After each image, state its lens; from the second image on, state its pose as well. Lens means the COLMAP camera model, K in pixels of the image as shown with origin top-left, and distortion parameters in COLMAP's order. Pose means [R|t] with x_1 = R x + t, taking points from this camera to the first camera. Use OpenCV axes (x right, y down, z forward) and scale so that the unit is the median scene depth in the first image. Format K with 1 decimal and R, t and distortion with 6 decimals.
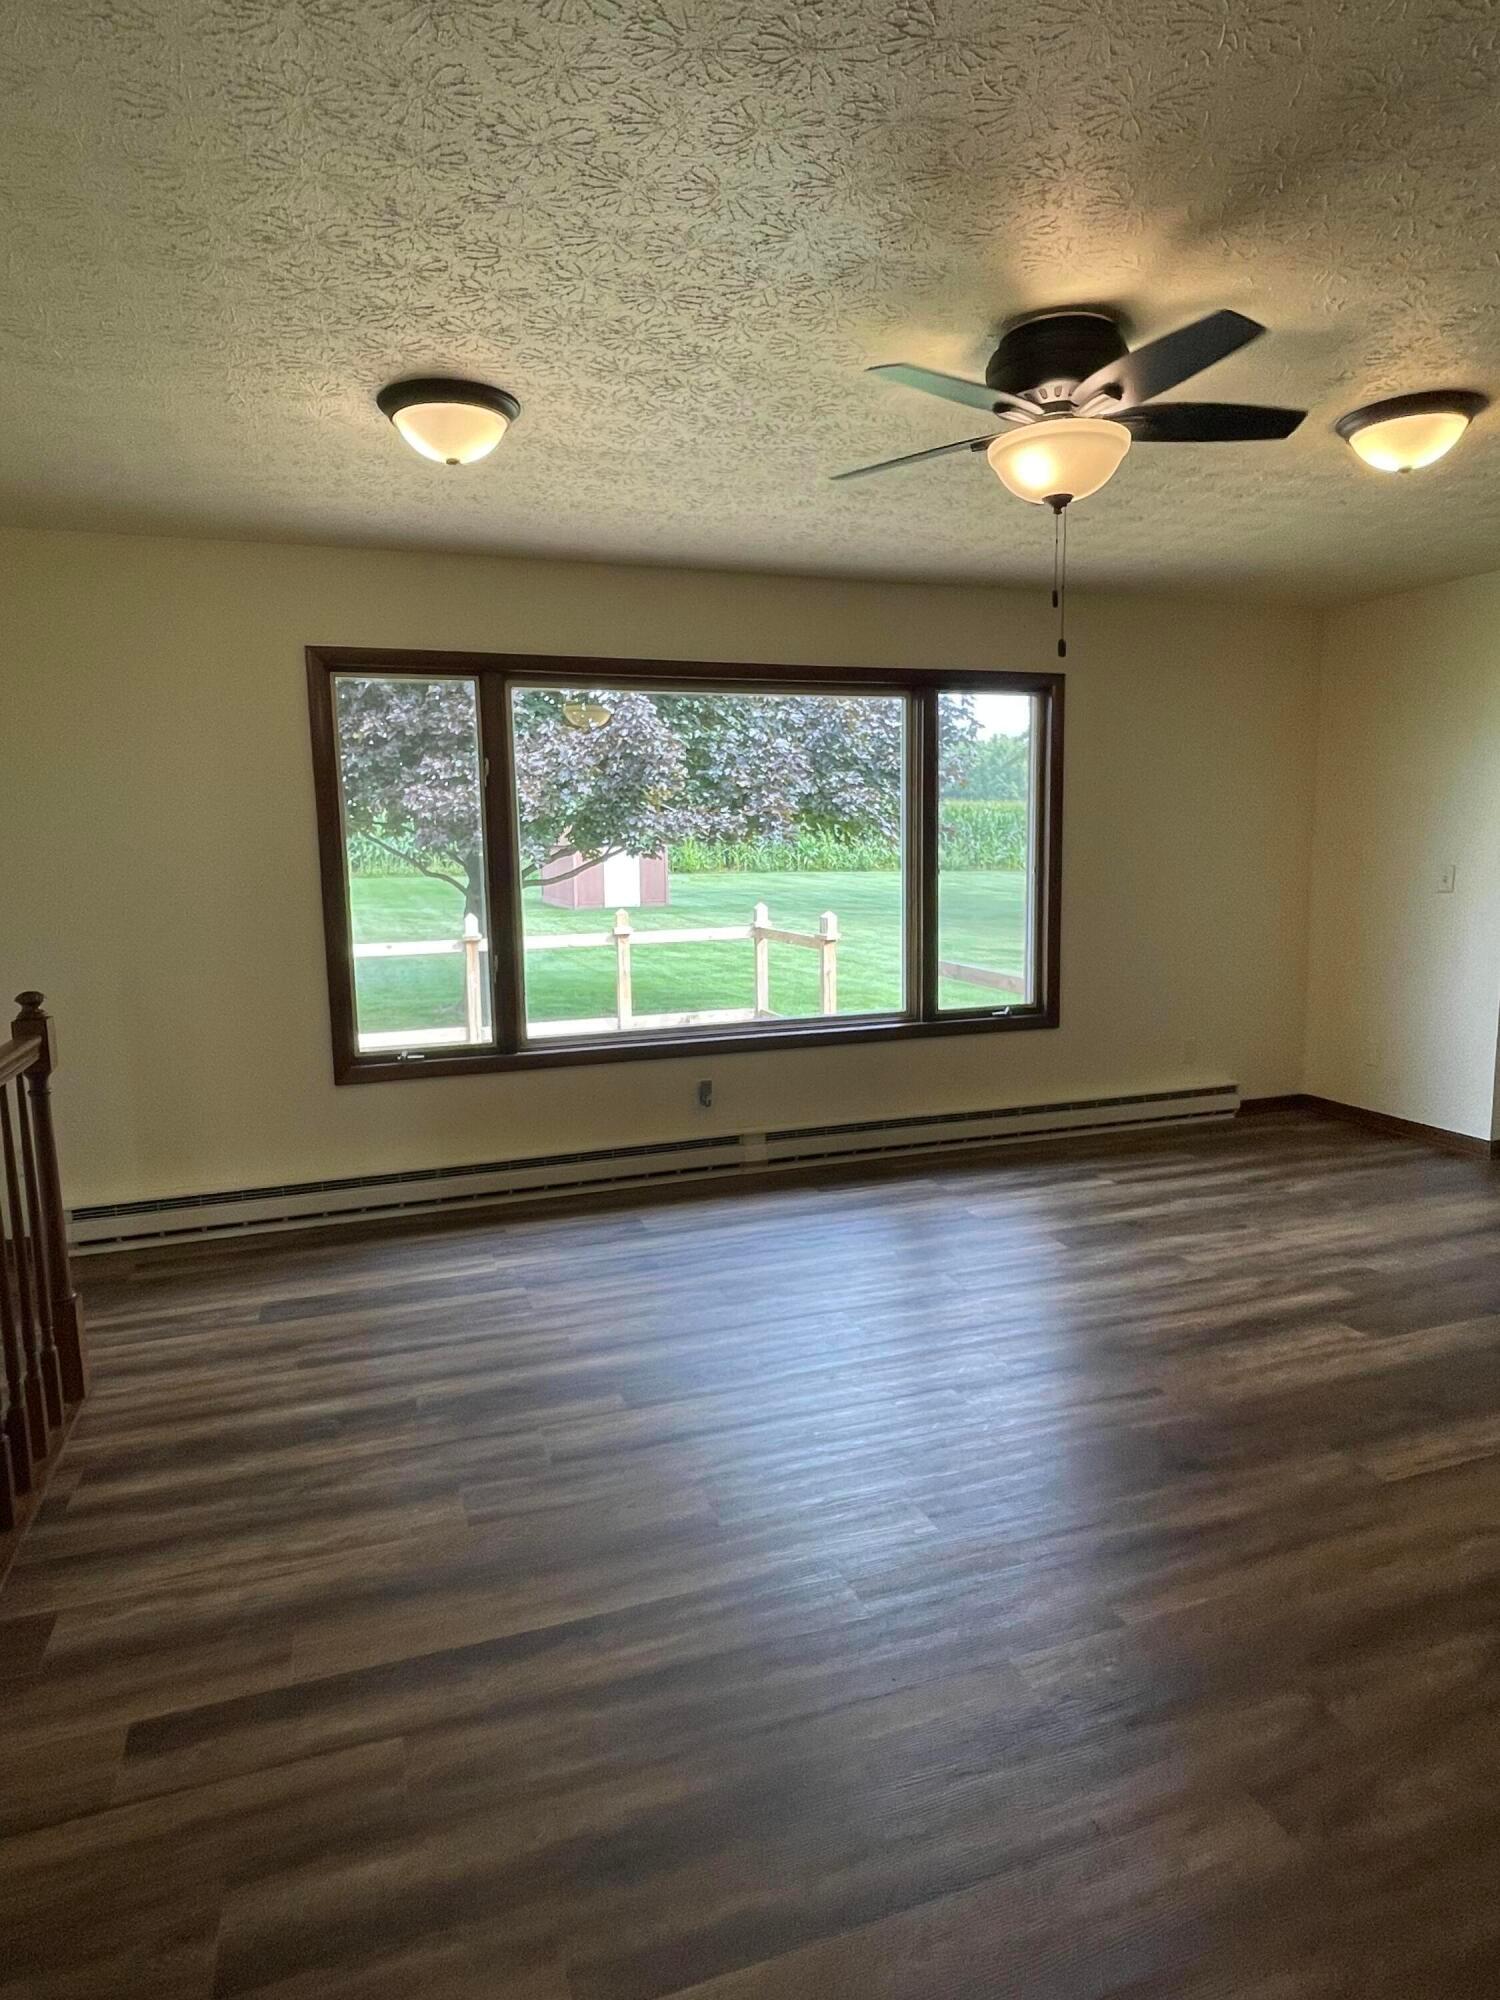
lens RADIAL K [[1168.0, 0, 748.8], [0, 1168.0, 1000.9], [0, 0, 1]] dist [-0.002632, -0.000070]
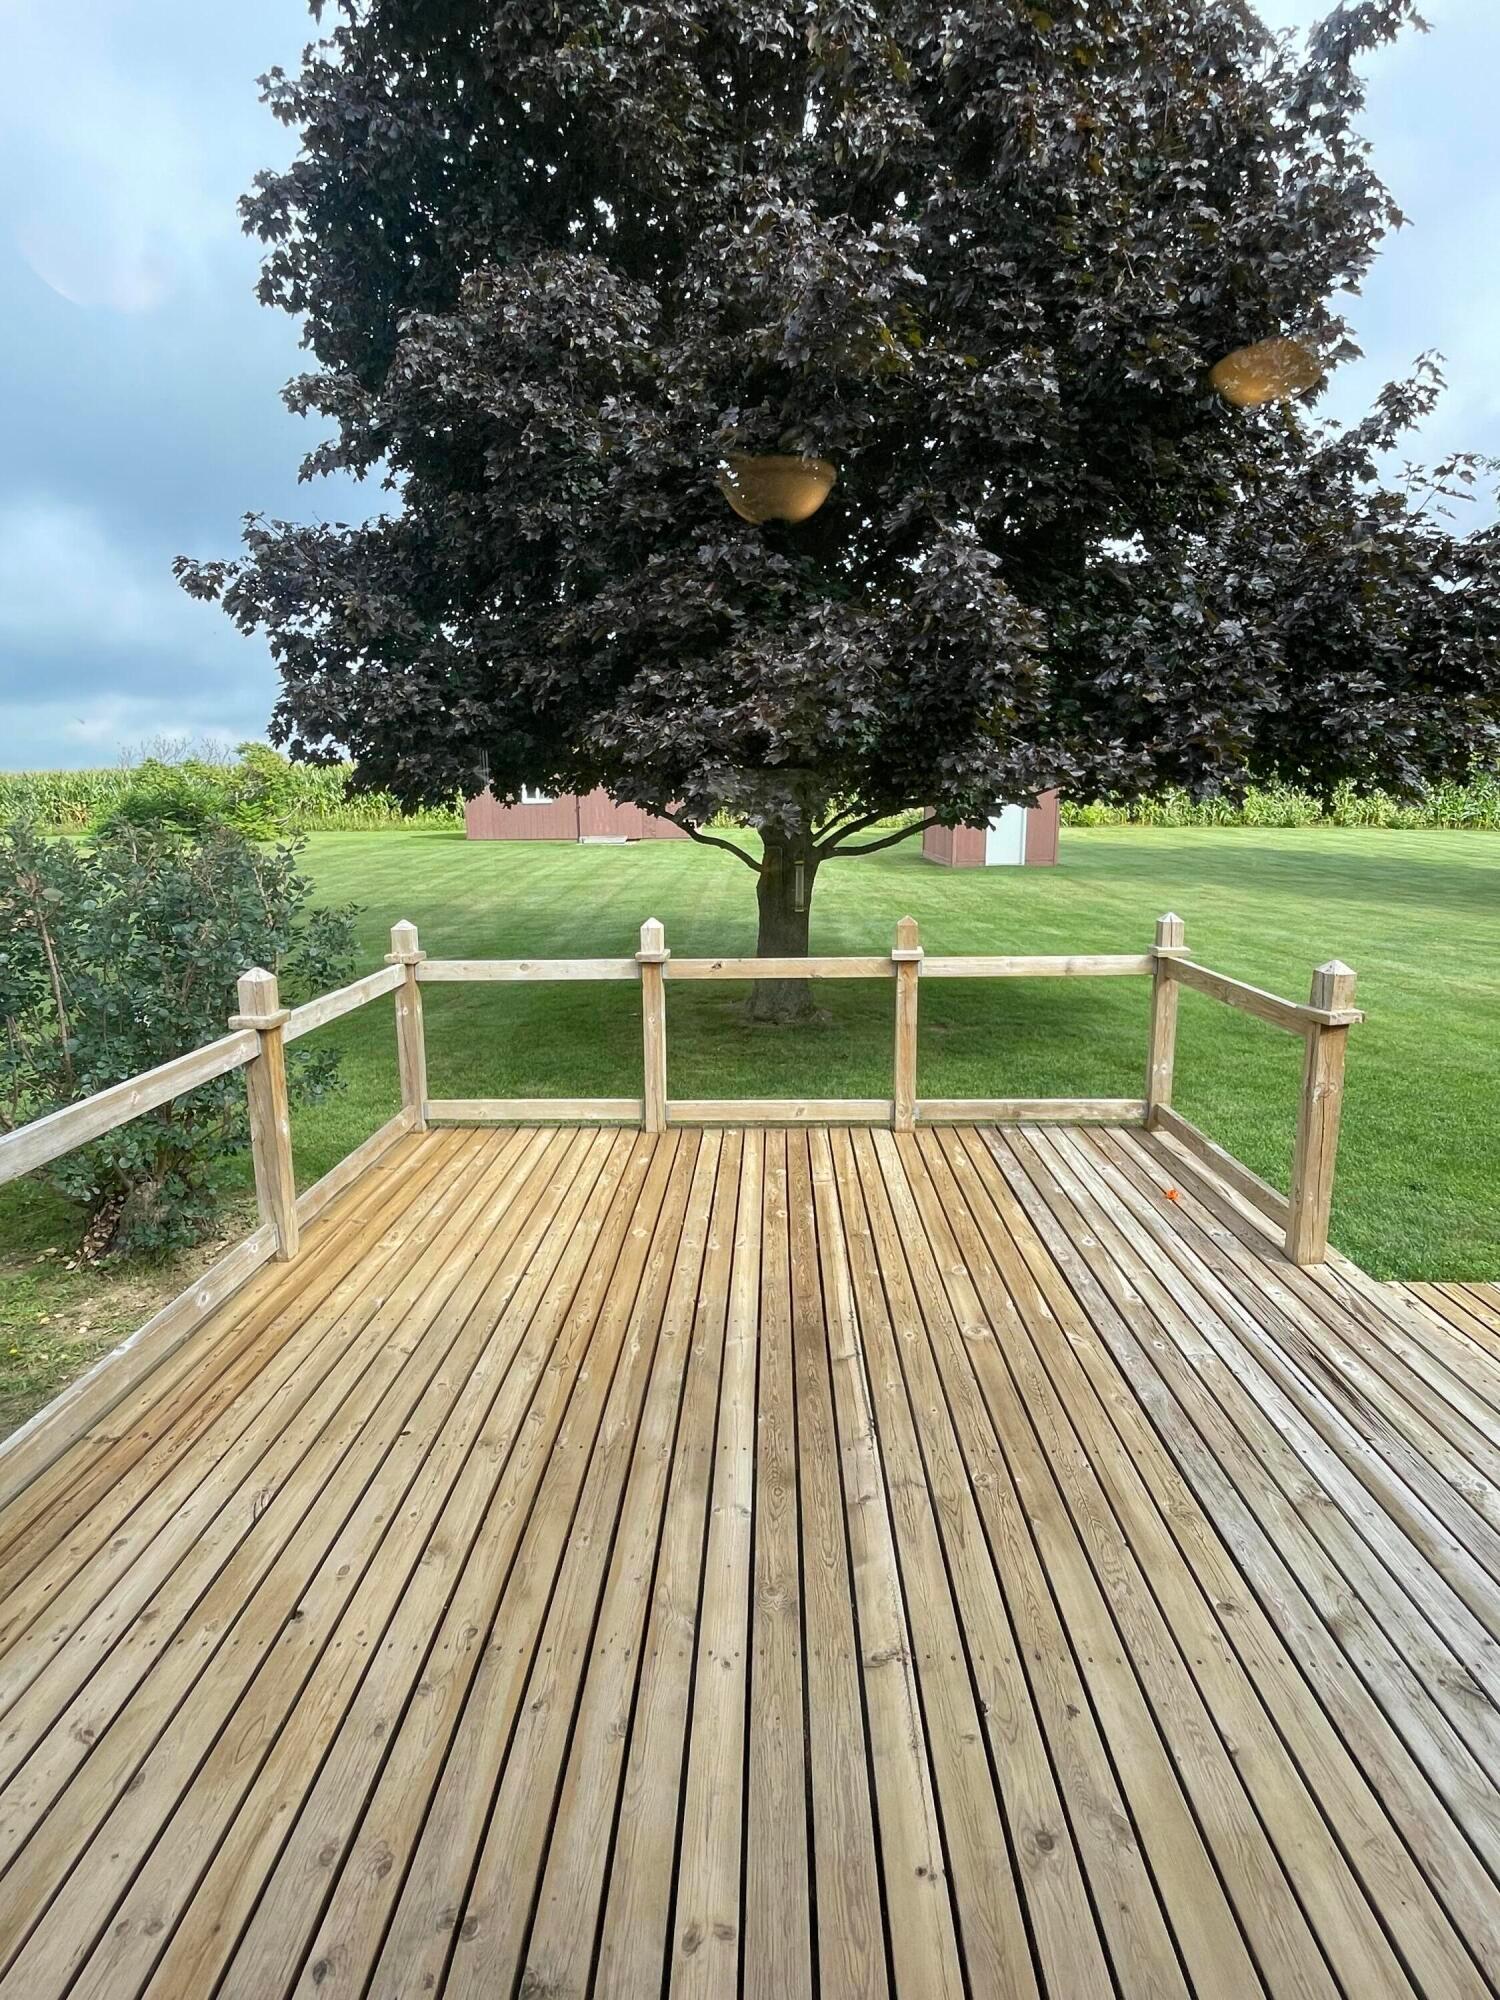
lens RADIAL K [[1005.5, 0, 754.5], [0, 1005.5, 1003.9], [0, 0, 1]] dist [-0.000315, -0.000666]
pose [[0.930795, 0.074709, -0.357825, 0.000766], [-0.049473, 0.995632, 0.079184, -0.063324], [0.362178, -0.056001, 0.930425, 0.451940]]
